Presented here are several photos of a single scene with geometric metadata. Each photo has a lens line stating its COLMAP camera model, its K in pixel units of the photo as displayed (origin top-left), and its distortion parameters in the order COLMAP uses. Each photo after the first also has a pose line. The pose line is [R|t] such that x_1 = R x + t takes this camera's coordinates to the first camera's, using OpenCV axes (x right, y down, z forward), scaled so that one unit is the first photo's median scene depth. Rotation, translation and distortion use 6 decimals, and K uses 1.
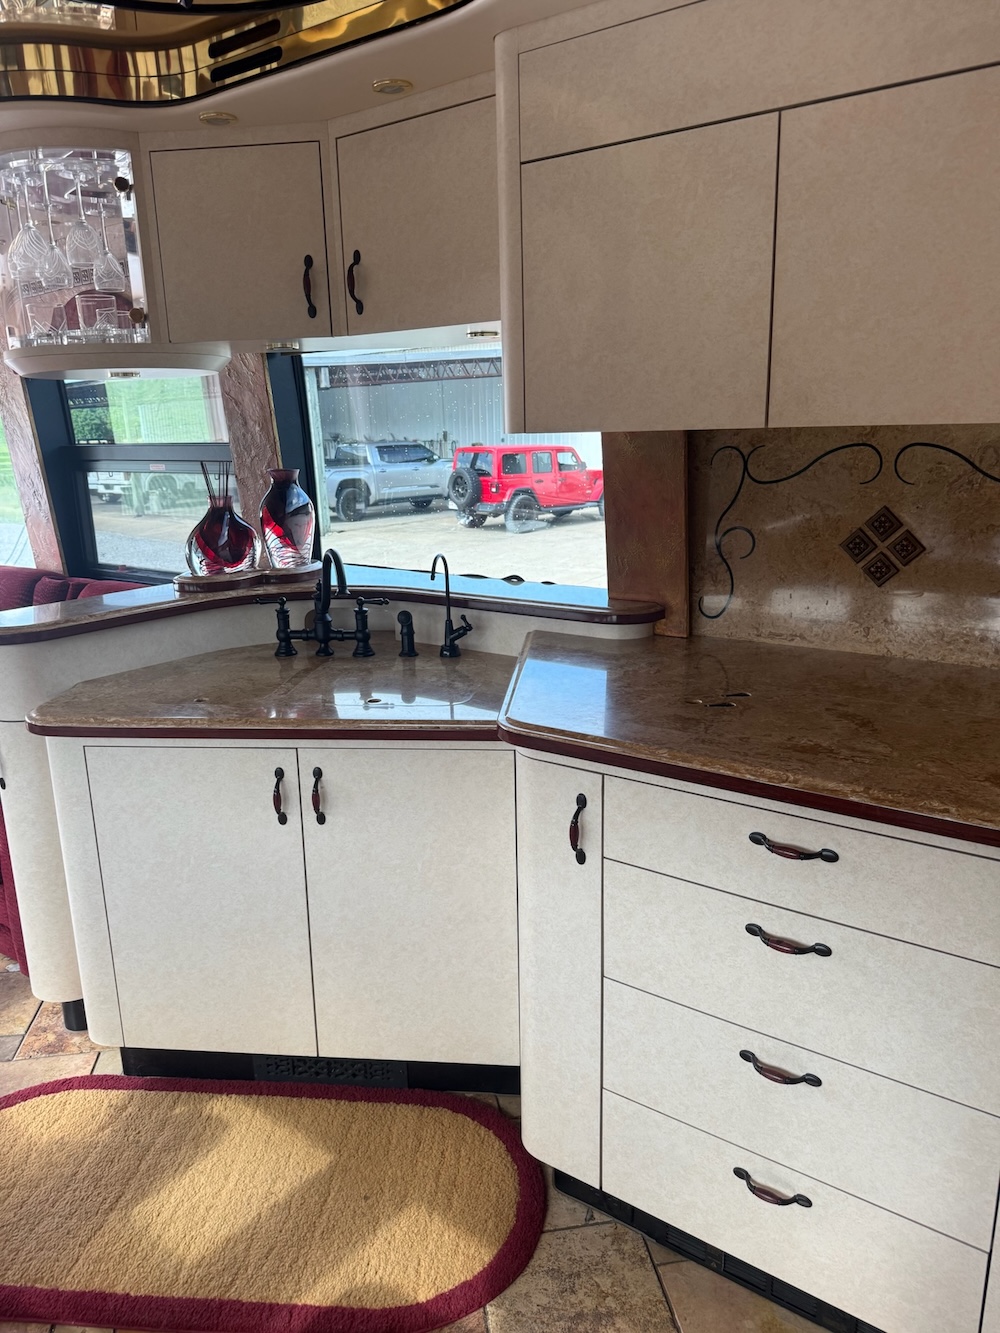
lens RADIAL K [[952.3, 0, 494.7], [0, 952.3, 665.8], [0, 0, 1]] dist [0.062747, -0.082313]
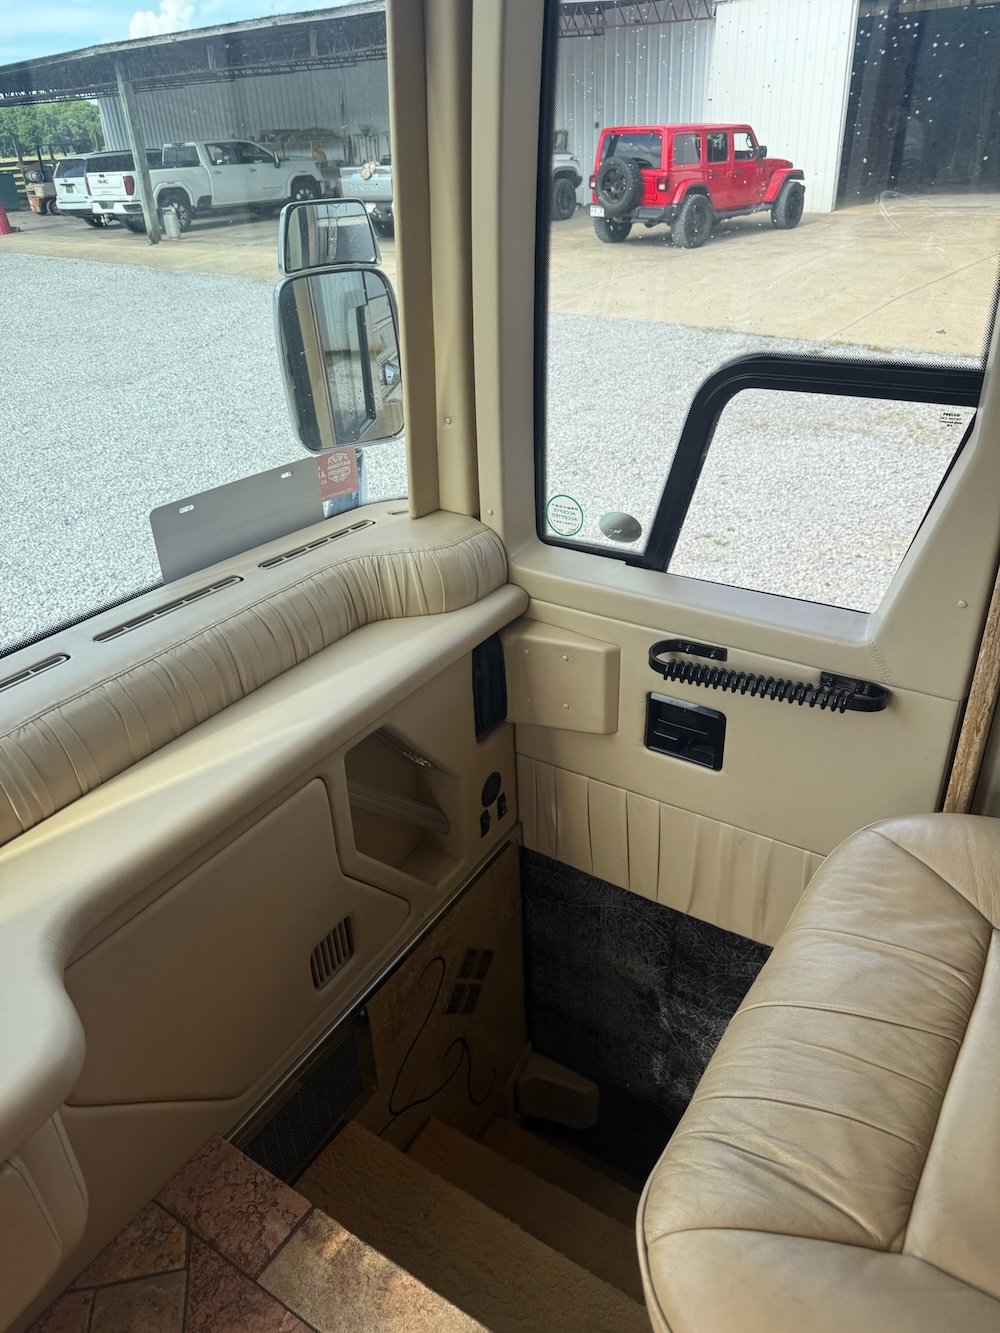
lens RADIAL K [[952.3, 0, 494.7], [0, 952.3, 665.8], [0, 0, 1]] dist [0.062747, -0.082313]
pose [[0.998929, -0.040631, 0.022131, -1.831189], [0.033388, 0.964183, 0.263130, -0.272711], [-0.032029, -0.262109, 0.964507, 1.903654]]
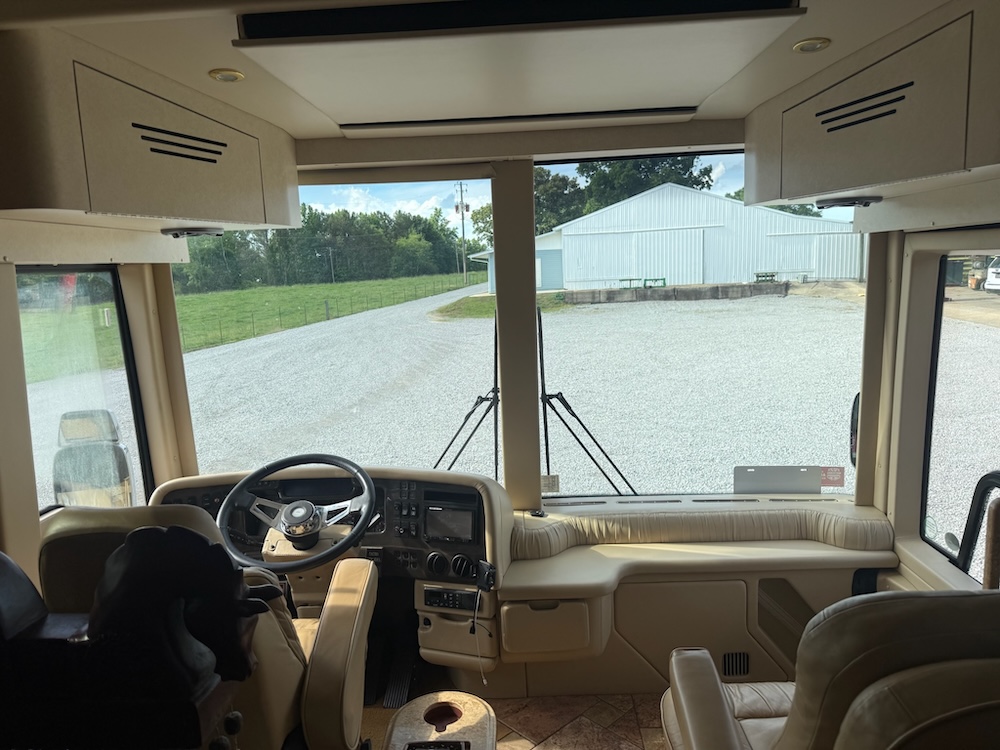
lens RADIAL K [[714.4, 0, 492.4], [0, 714.4, 373.9], [0, 0, 1]] dist [0.062747, -0.082313]
pose [[0.565156, 0.120256, -0.816172, -1.236885], [-0.166045, 0.985654, 0.030251, -0.343944], [0.808101, 0.118425, 0.577016, 1.430406]]
